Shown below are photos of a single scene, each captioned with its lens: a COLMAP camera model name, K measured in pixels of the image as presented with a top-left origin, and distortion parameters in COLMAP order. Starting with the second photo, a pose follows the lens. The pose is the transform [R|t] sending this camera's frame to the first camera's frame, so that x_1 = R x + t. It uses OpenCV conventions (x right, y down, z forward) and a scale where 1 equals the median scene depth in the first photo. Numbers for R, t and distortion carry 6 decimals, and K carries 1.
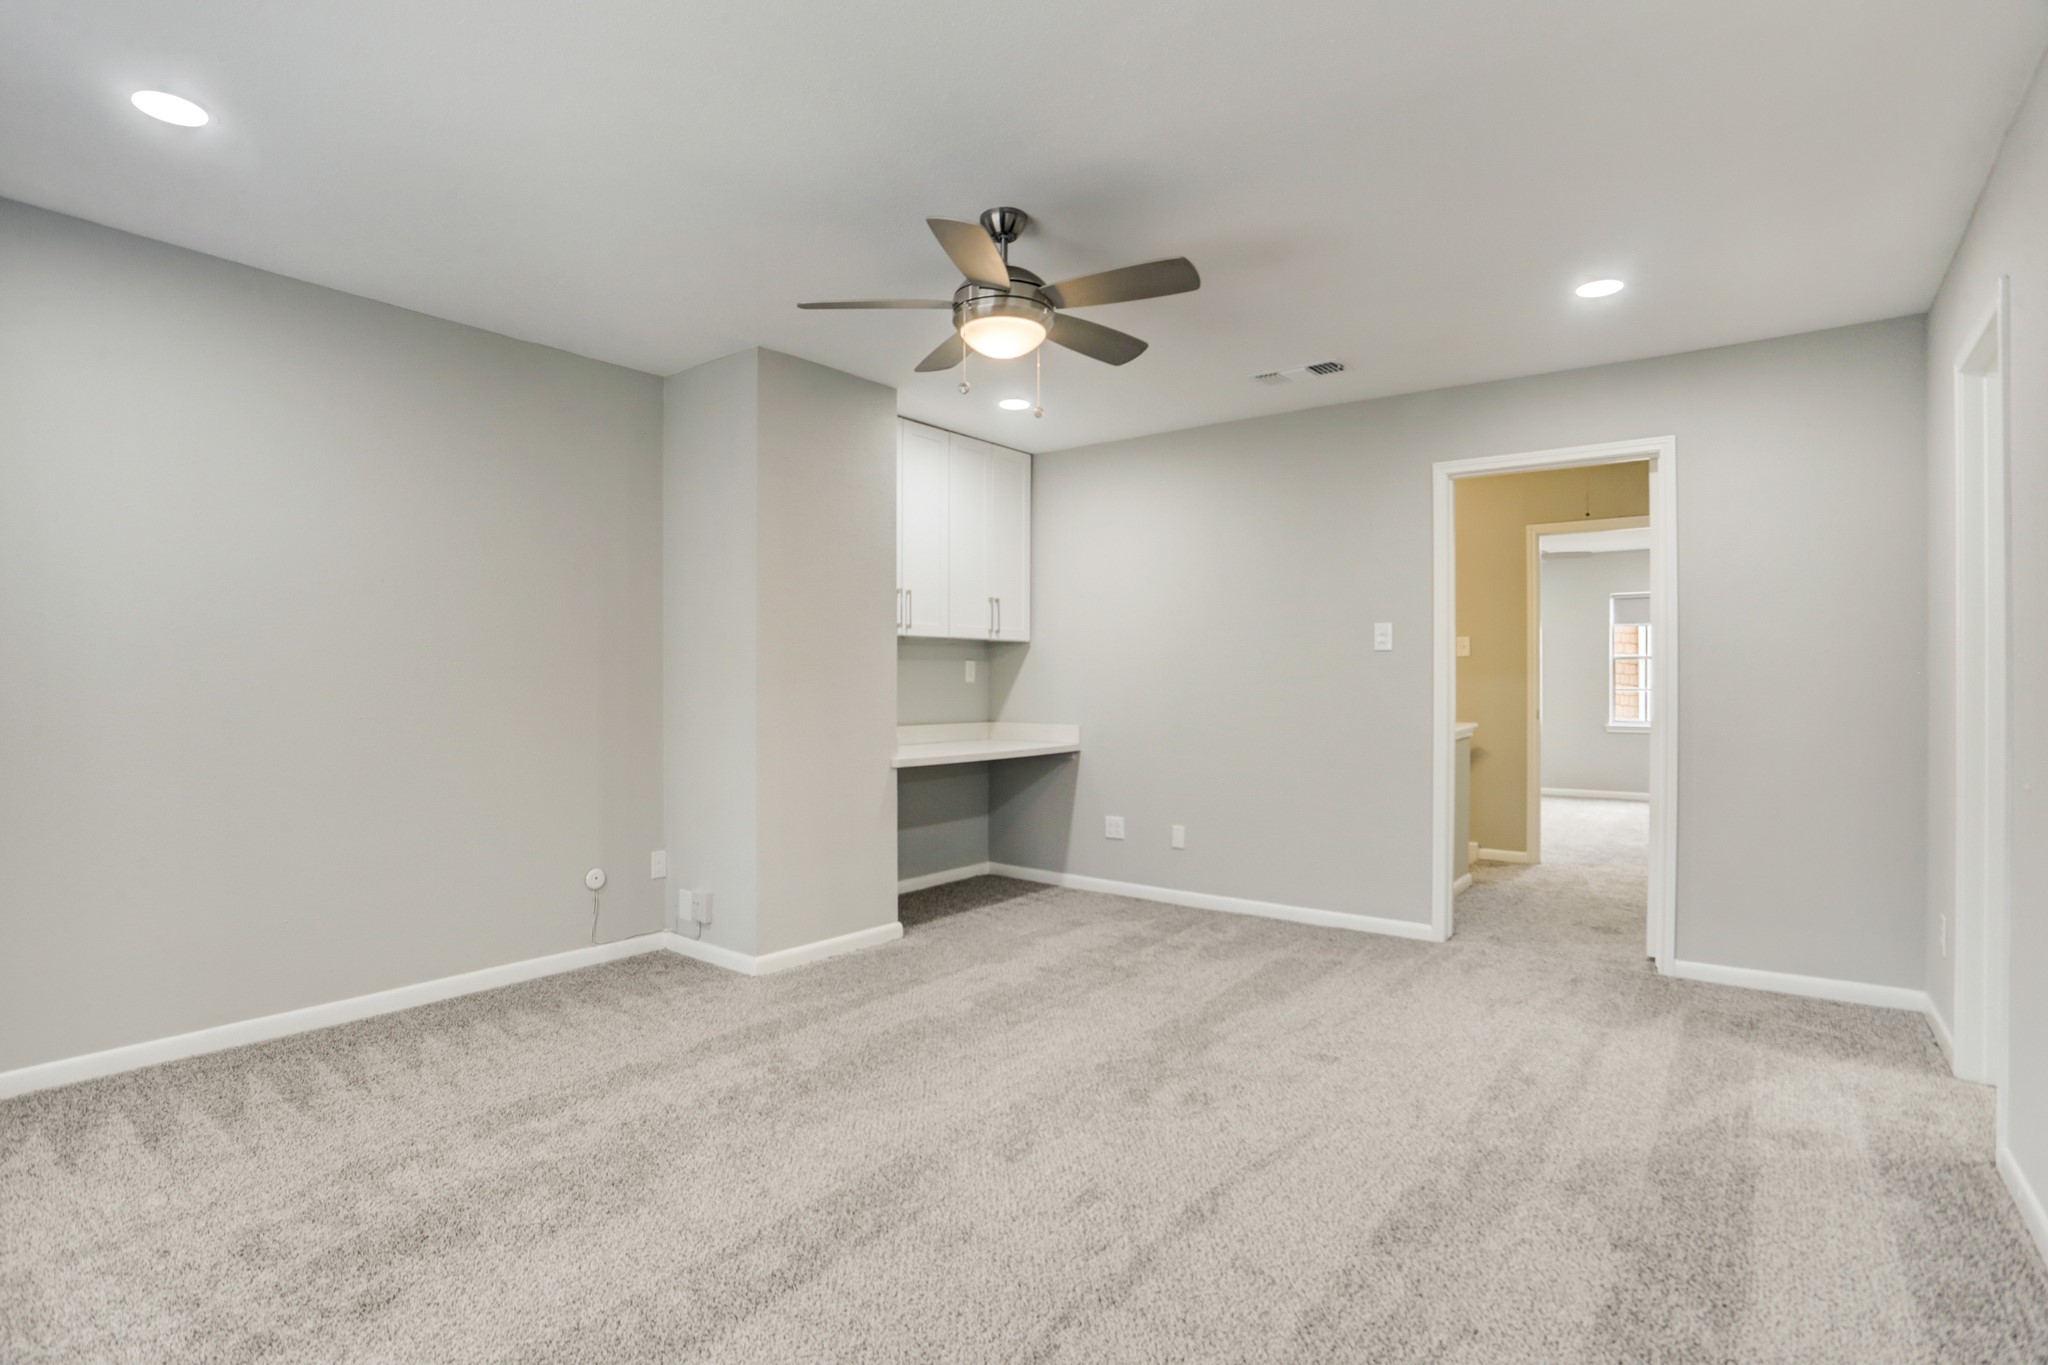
lens RADIAL K [[1007.0, 0, 1052.7], [0, 1007.0, 679.9], [0, 0, 1]] dist [-0.060823, 0.016530]
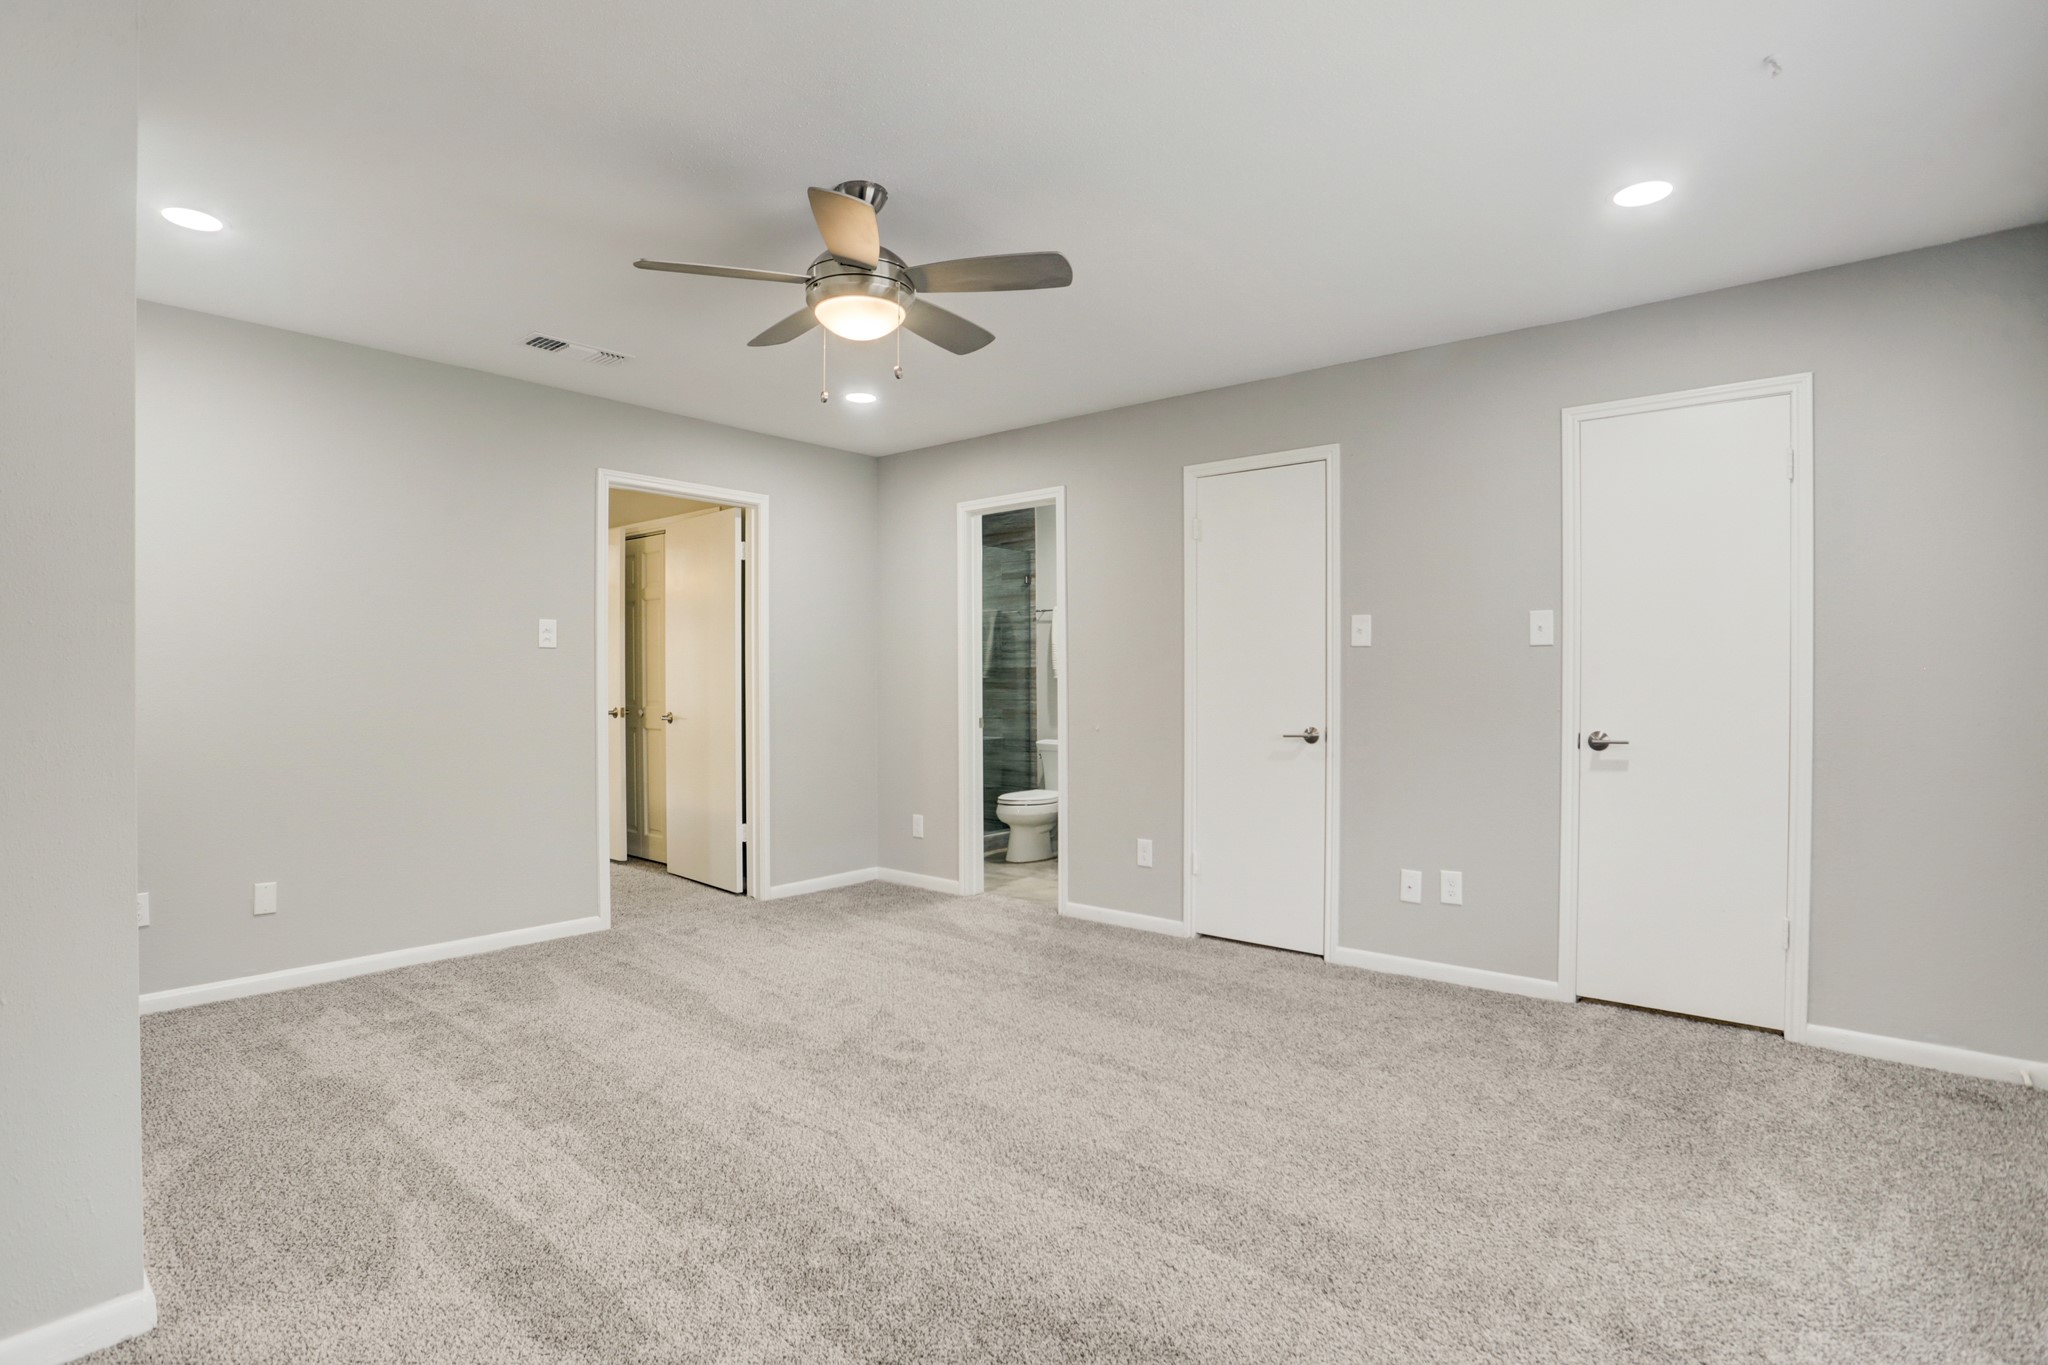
lens RADIAL K [[1007.0, 0, 1019.8], [0, 1007.0, 683.2], [0, 0, 1]] dist [-0.060823, 0.016530]
pose [[0.068246, -0.006218, 0.997649, -0.768034], [-0.005463, 0.999963, 0.006607, -0.005322], [-0.997654, -0.005901, 0.068210, 0.614311]]
